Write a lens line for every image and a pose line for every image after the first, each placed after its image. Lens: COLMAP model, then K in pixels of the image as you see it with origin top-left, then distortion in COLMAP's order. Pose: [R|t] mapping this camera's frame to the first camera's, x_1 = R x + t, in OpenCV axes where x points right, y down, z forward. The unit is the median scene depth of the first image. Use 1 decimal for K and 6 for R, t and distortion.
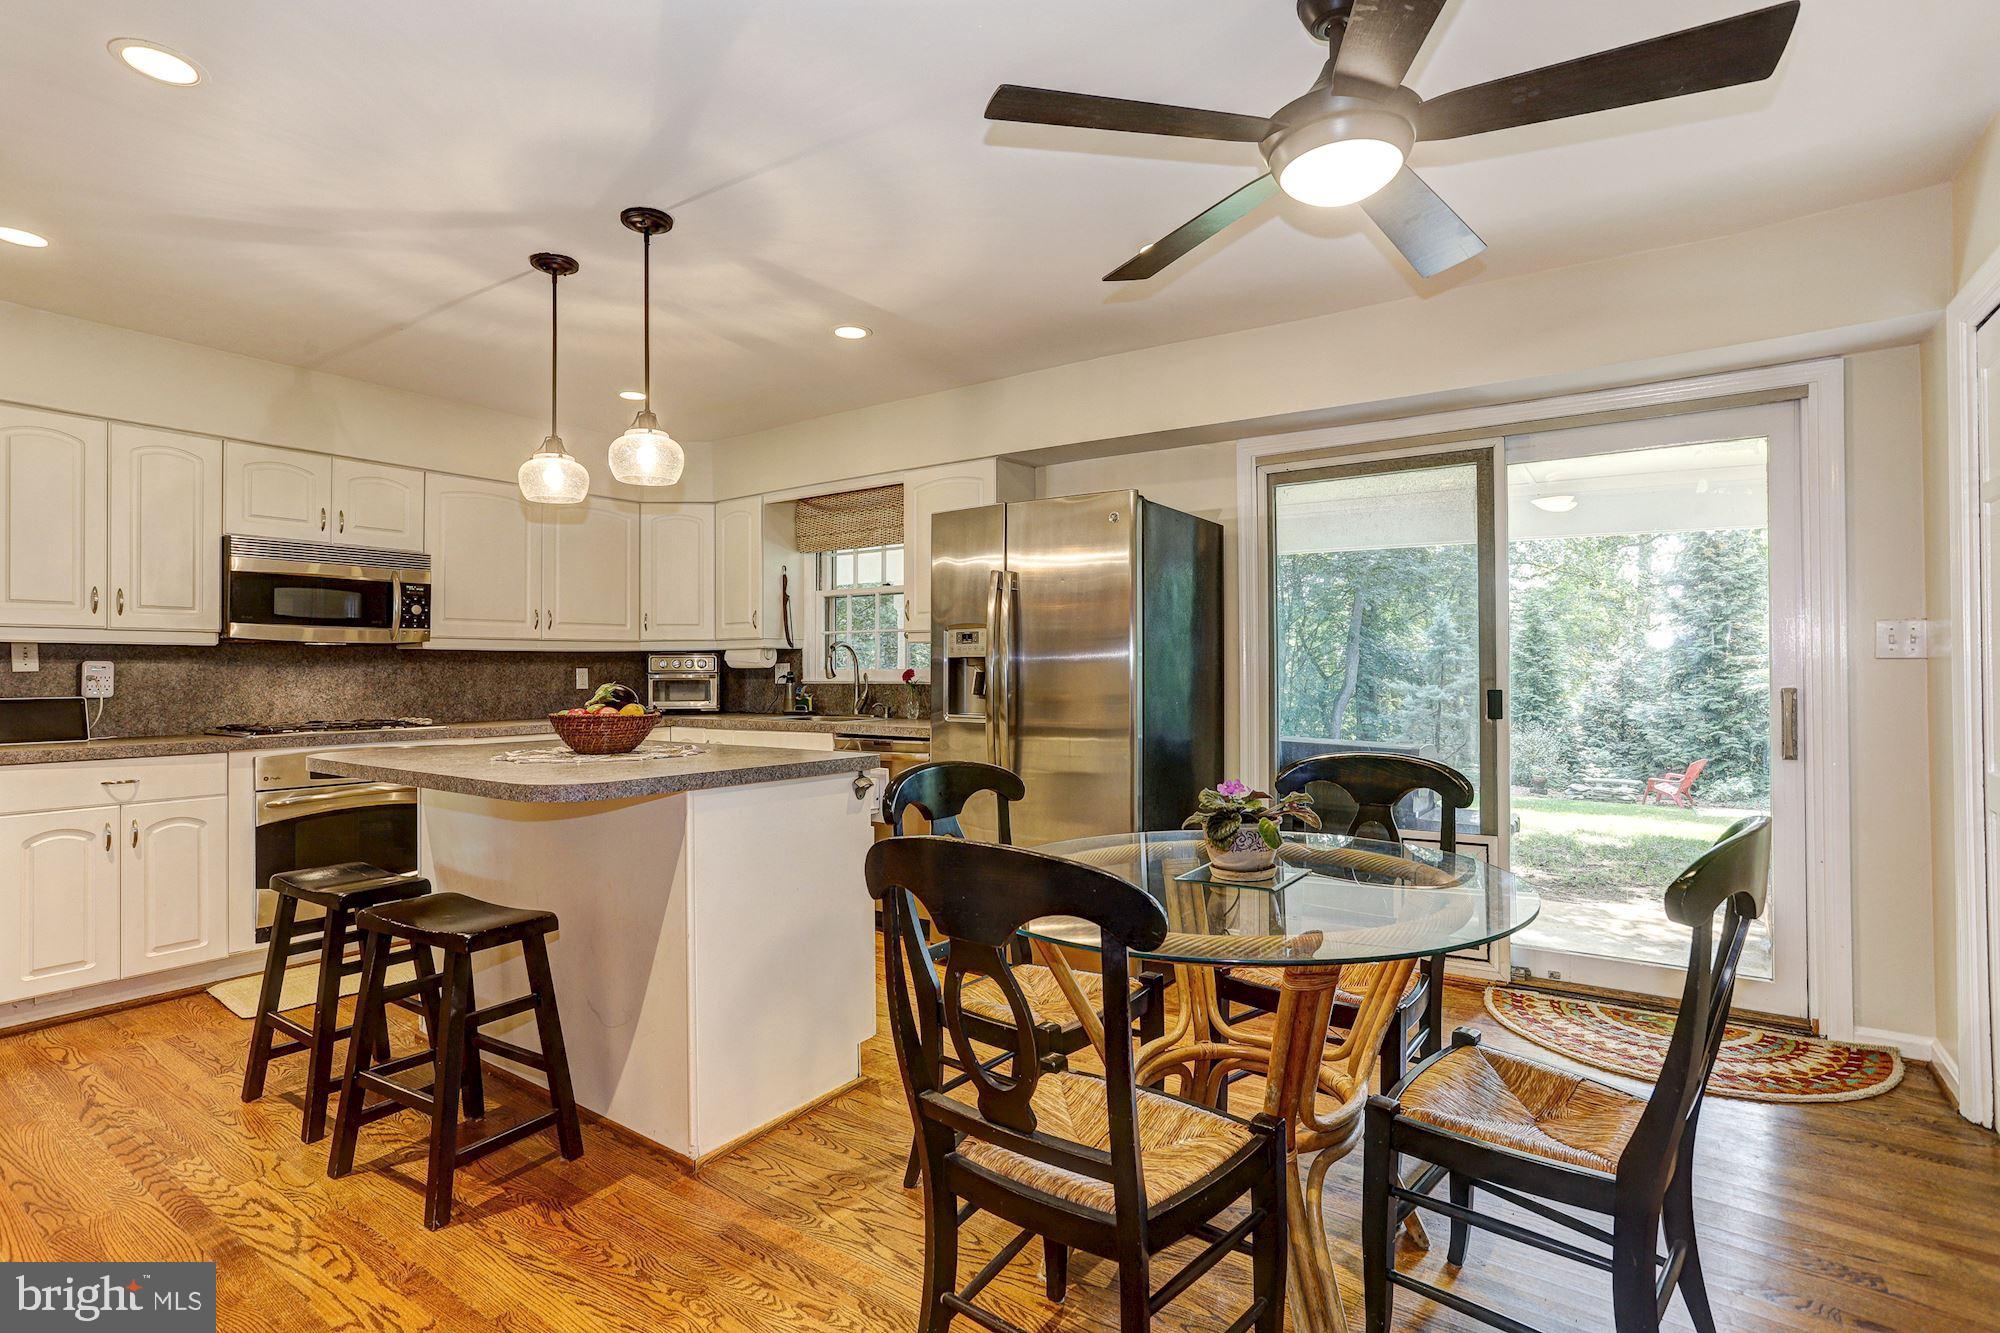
lens RADIAL K [[974.5, 0, 991.0], [0, 974.5, 662.5], [0, 0, 1]] dist [-0.058979, 0.036596]
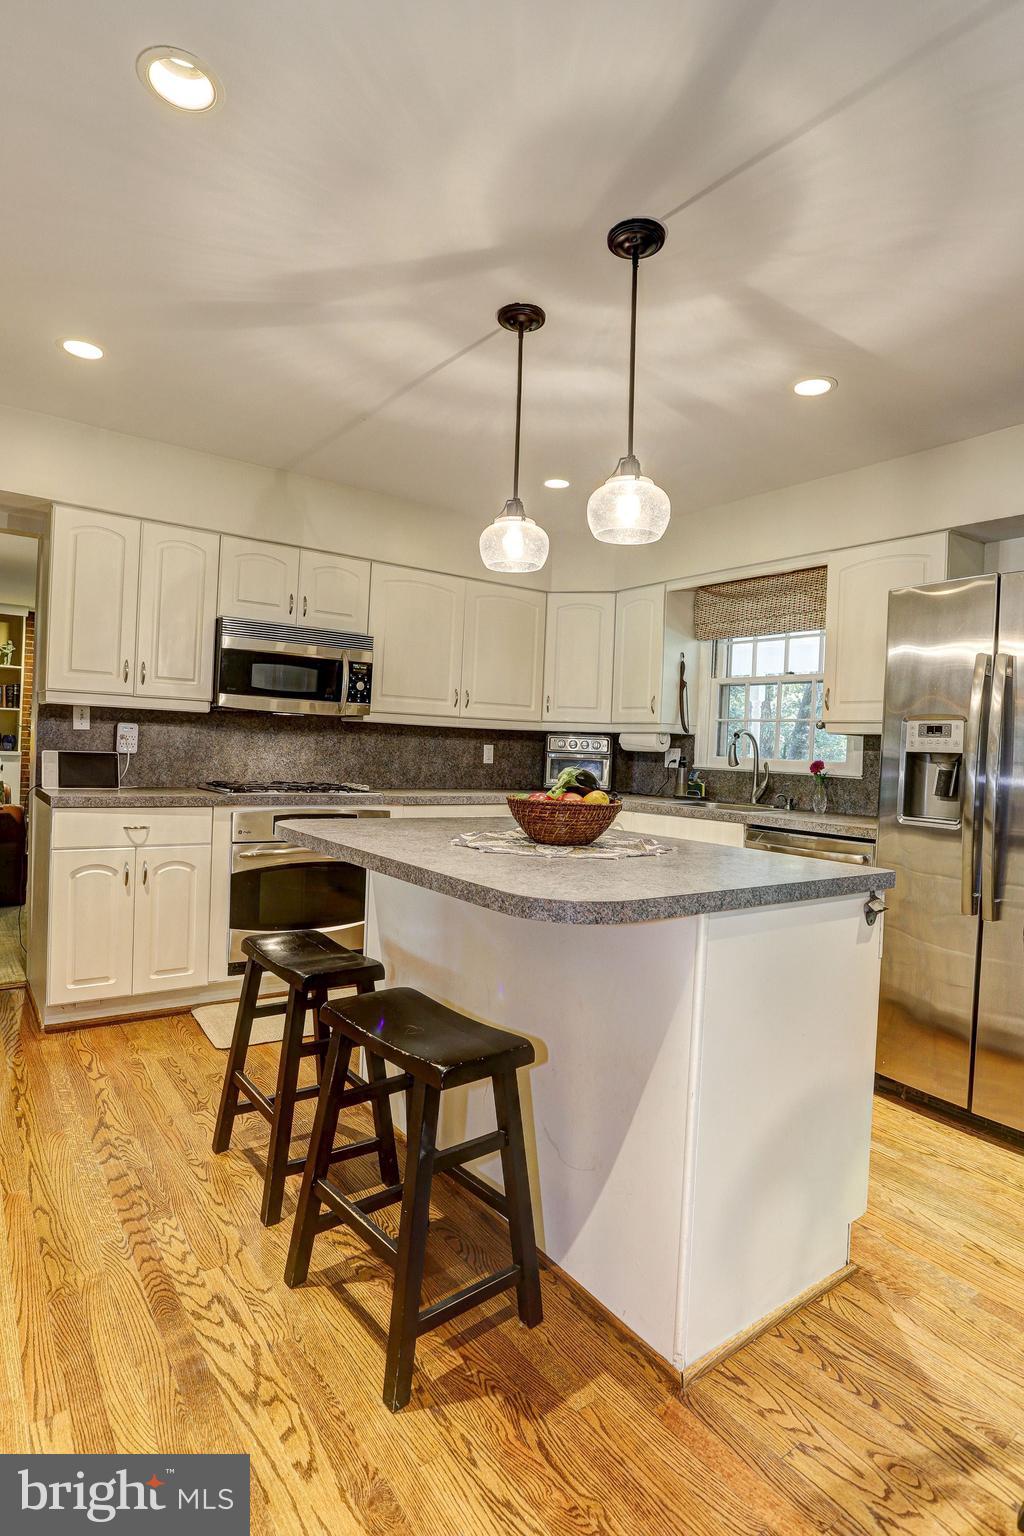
lens RADIAL K [[804.4, 0, 494.2], [0, 804.4, 756.3], [0, 0, 1]] dist [-0.058901, 0.034315]
pose [[0.940565, 0.047476, -0.336278, -0.155395], [-0.042985, 0.998859, 0.020789, -0.000056], [0.336882, -0.005098, 0.941533, 0.199789]]
